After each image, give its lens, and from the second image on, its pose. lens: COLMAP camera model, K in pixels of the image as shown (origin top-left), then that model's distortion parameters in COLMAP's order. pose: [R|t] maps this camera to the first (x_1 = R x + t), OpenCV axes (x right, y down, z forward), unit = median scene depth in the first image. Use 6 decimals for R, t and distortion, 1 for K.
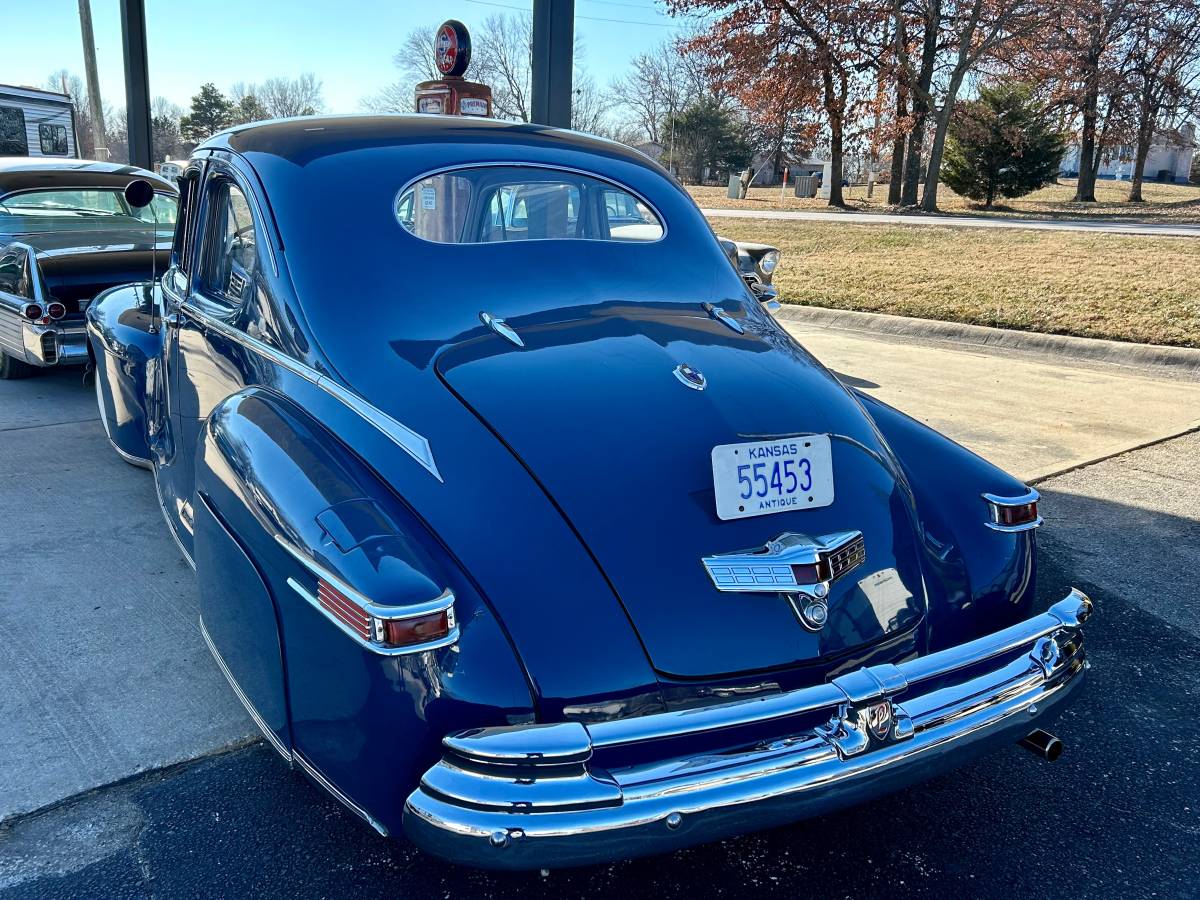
lens RADIAL K [[1105.3, 0, 600.0], [0, 1105.3, 450.0], [0, 0, 1]] dist [0.008556, -0.008738]
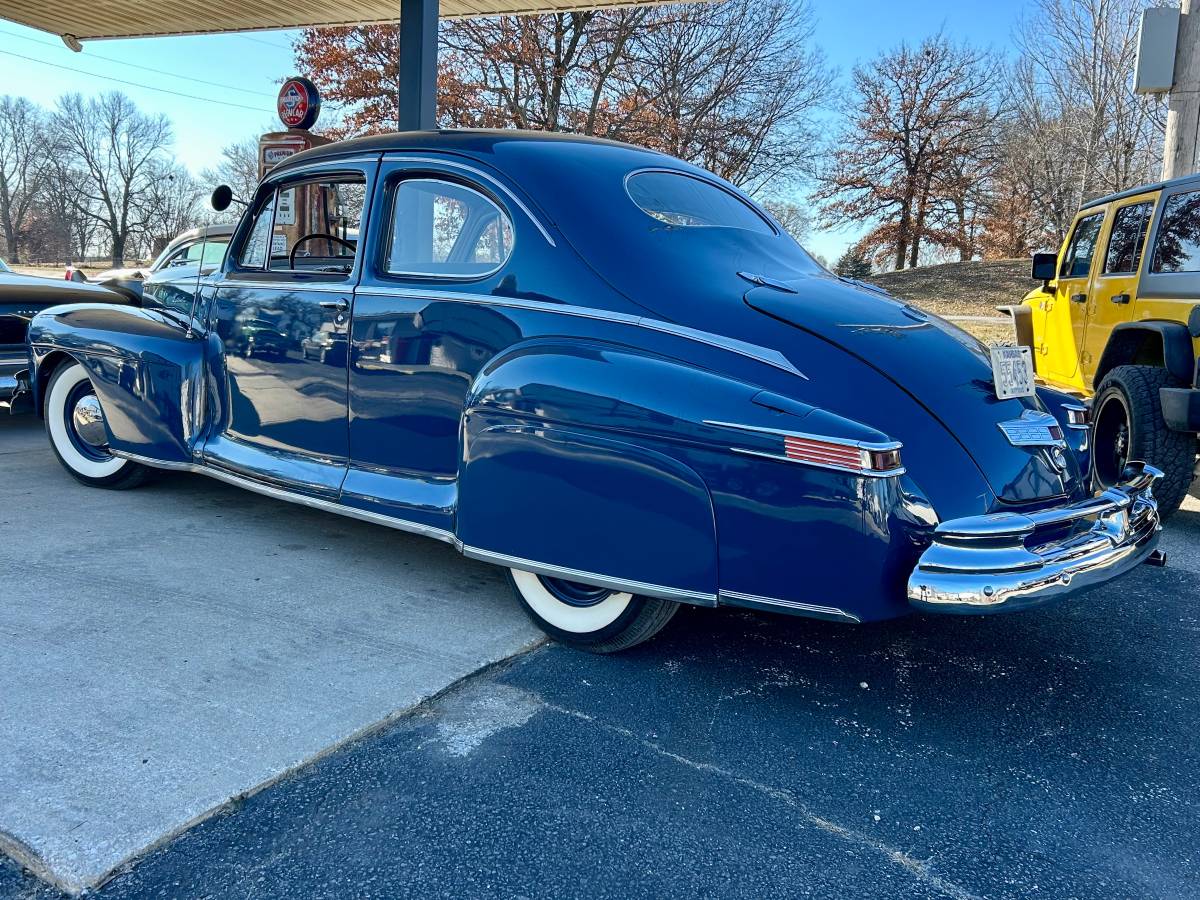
lens RADIAL K [[1105.3, 0, 600.0], [0, 1105.3, 450.0], [0, 0, 1]] dist [0.008556, -0.008738]
pose [[0.935949, -0.029620, 0.350887, -0.235634], [0.059260, 0.995493, -0.074036, 0.054585], [-0.347112, 0.090087, 0.933487, -0.041758]]
